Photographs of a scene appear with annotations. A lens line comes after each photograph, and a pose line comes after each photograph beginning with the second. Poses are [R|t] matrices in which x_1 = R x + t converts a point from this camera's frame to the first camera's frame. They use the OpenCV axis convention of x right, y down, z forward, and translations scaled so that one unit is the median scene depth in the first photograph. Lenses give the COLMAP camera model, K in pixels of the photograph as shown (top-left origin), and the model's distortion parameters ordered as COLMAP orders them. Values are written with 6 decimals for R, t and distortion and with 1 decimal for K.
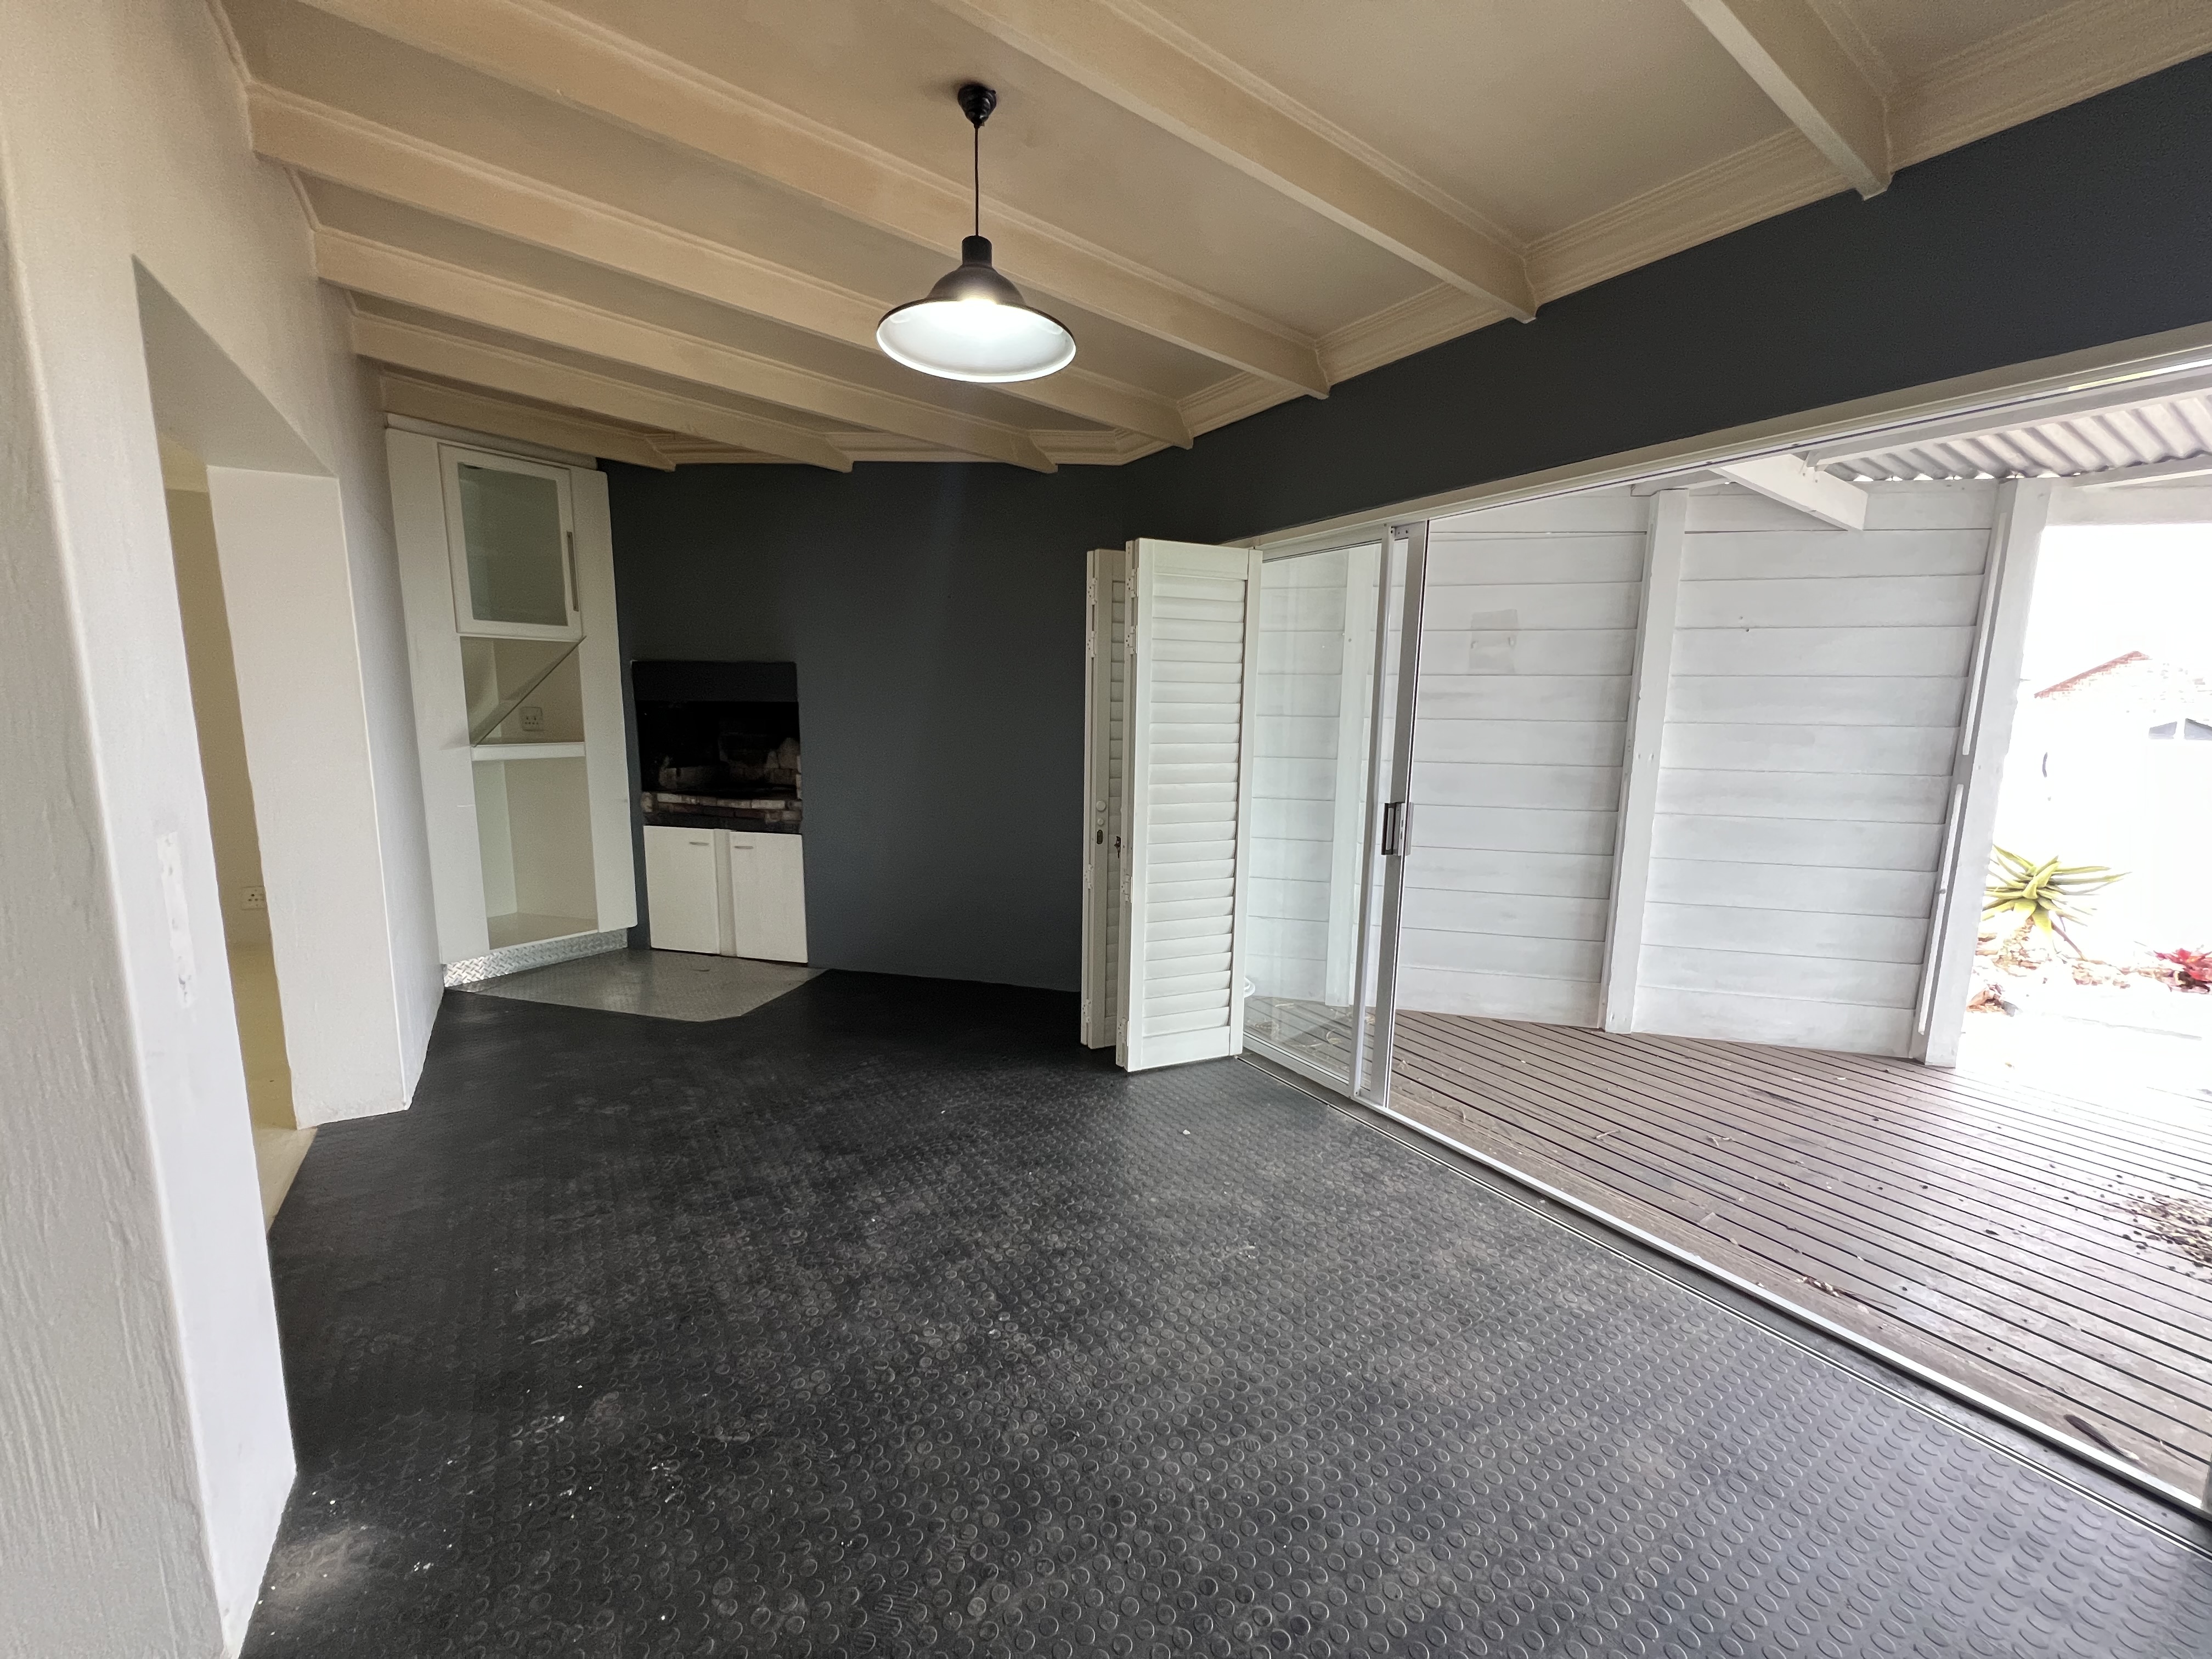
lens RADIAL K [[891.6, 0, 1106.0], [0, 891.6, 829.5], [0, 0, 1]] dist [0.000906, 0.000230]
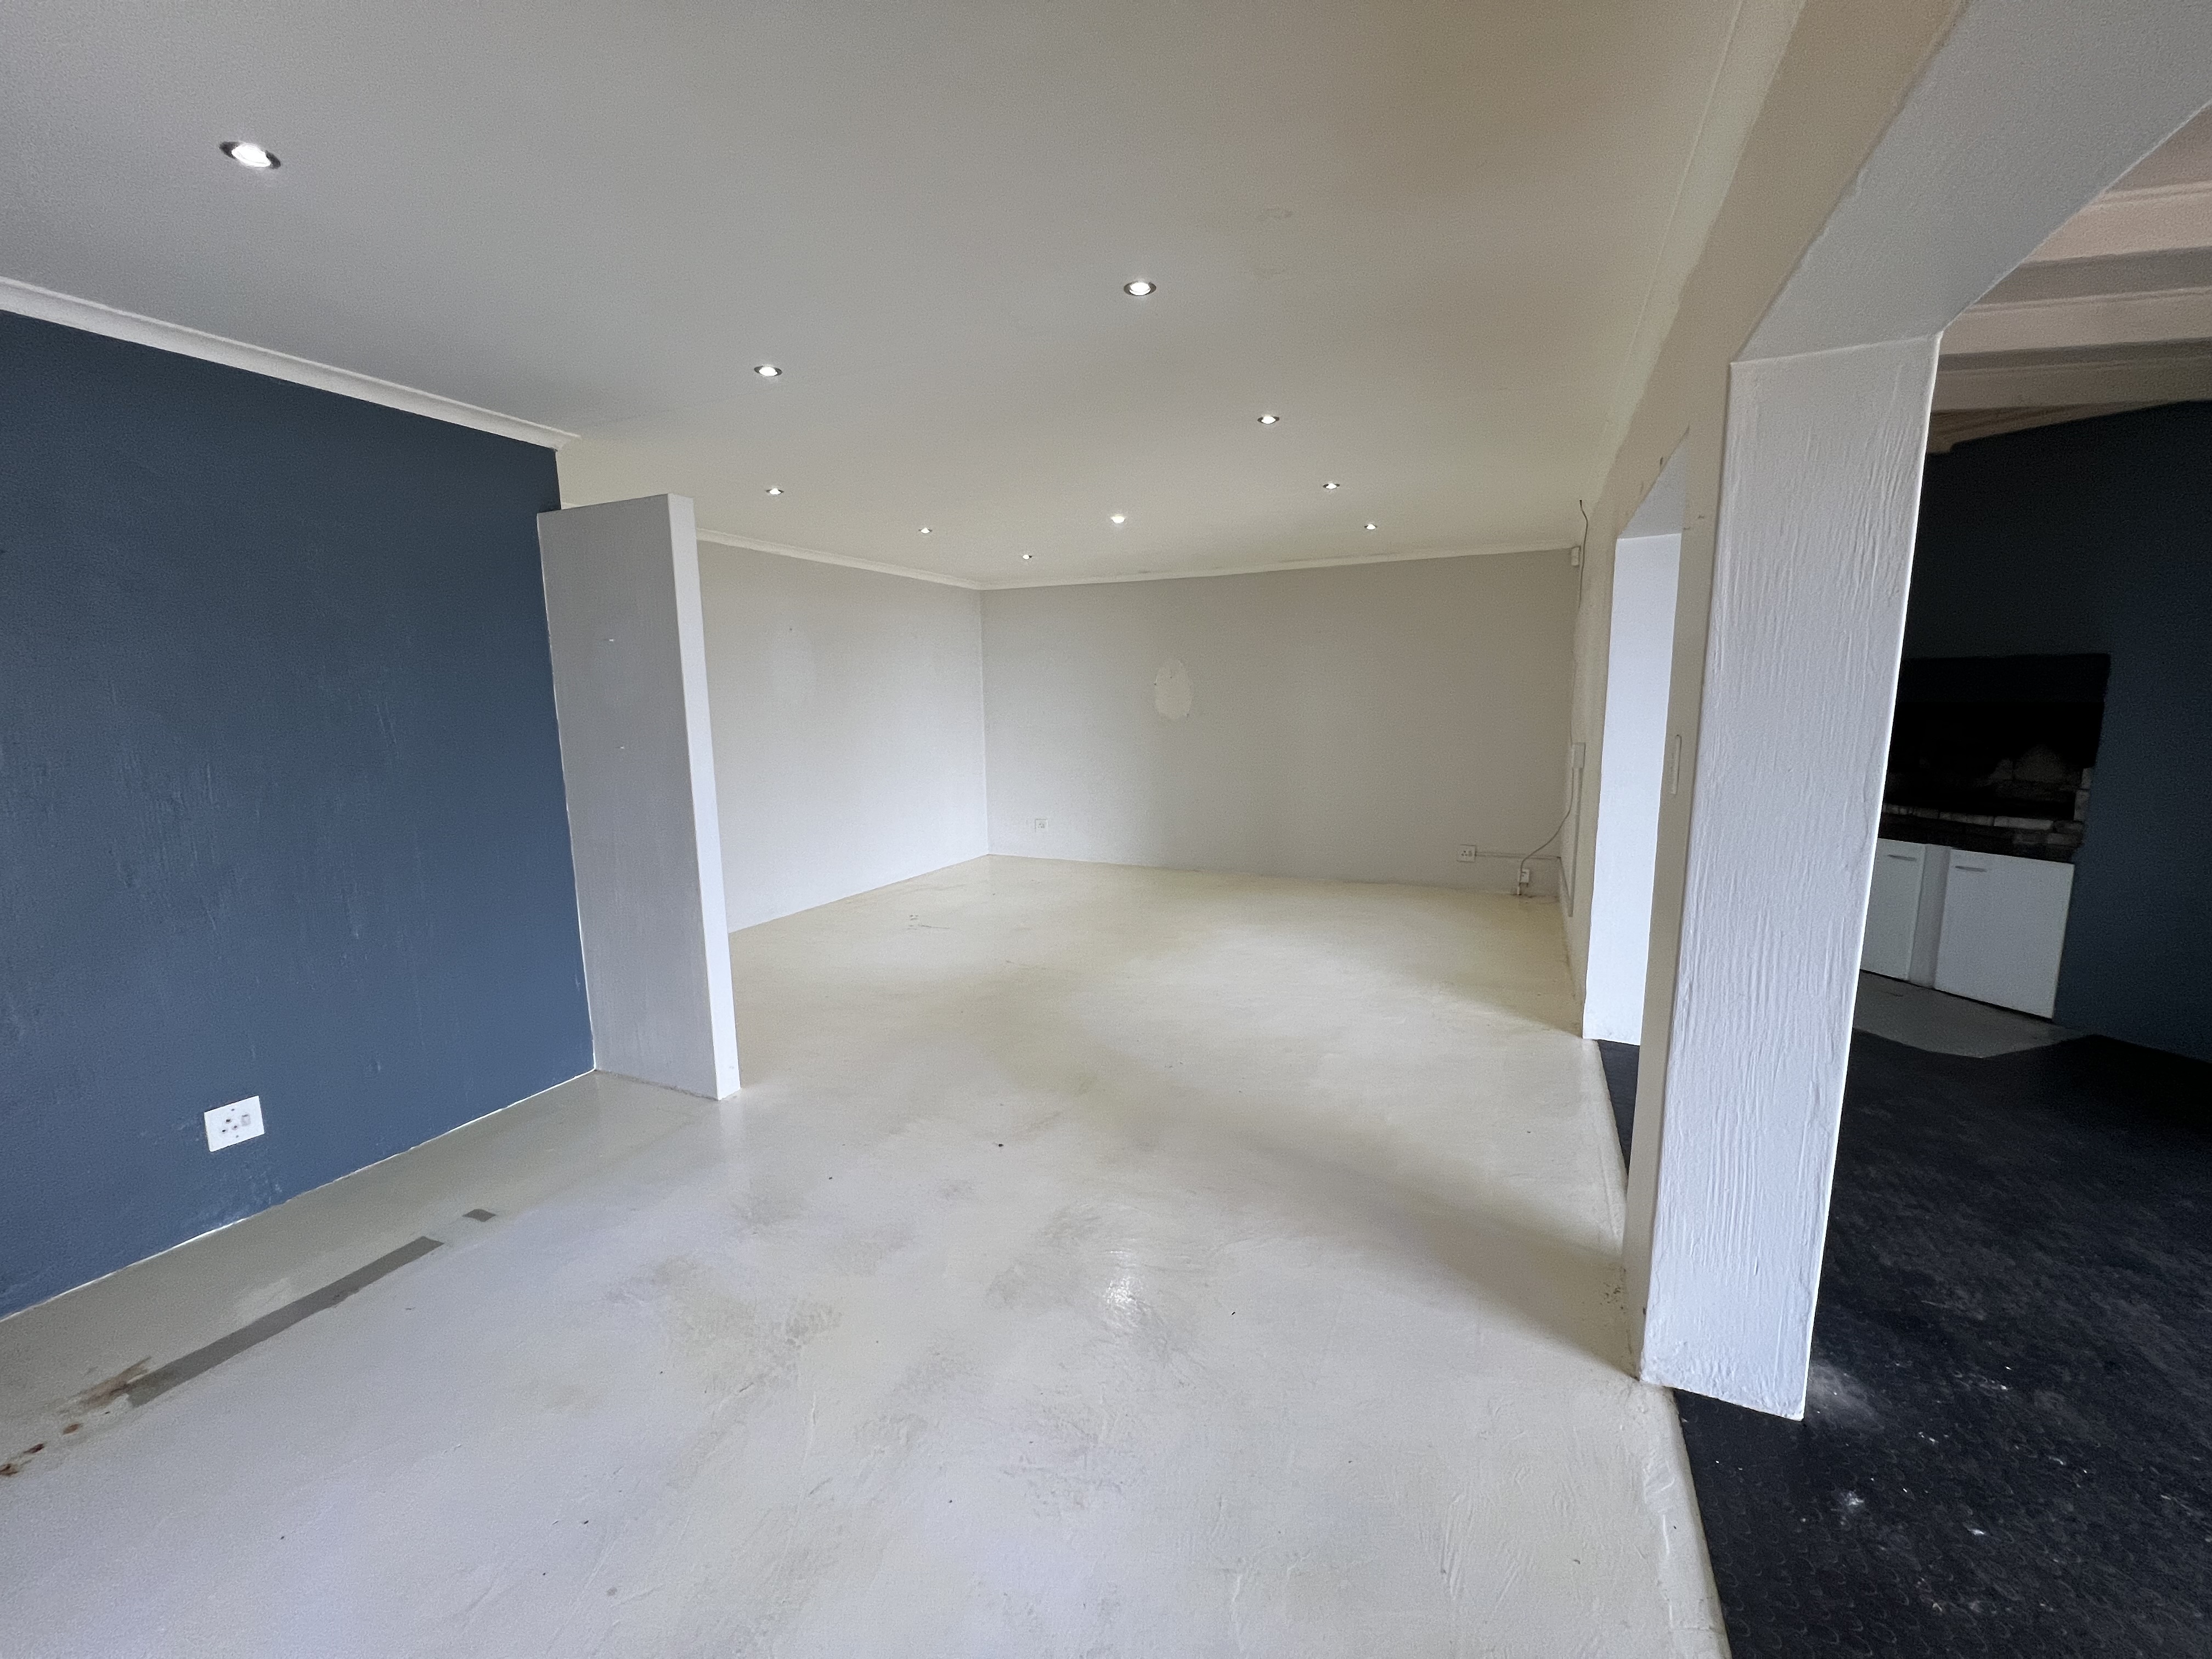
lens RADIAL K [[891.6, 0, 1106.0], [0, 891.6, 829.5], [0, 0, 1]] dist [0.000906, 0.000230]
pose [[0.534418, 0.108125, -0.838276, -0.133673], [-0.103696, 0.992679, 0.061932, 0.015705], [0.838835, 0.053828, 0.541718, -0.192162]]
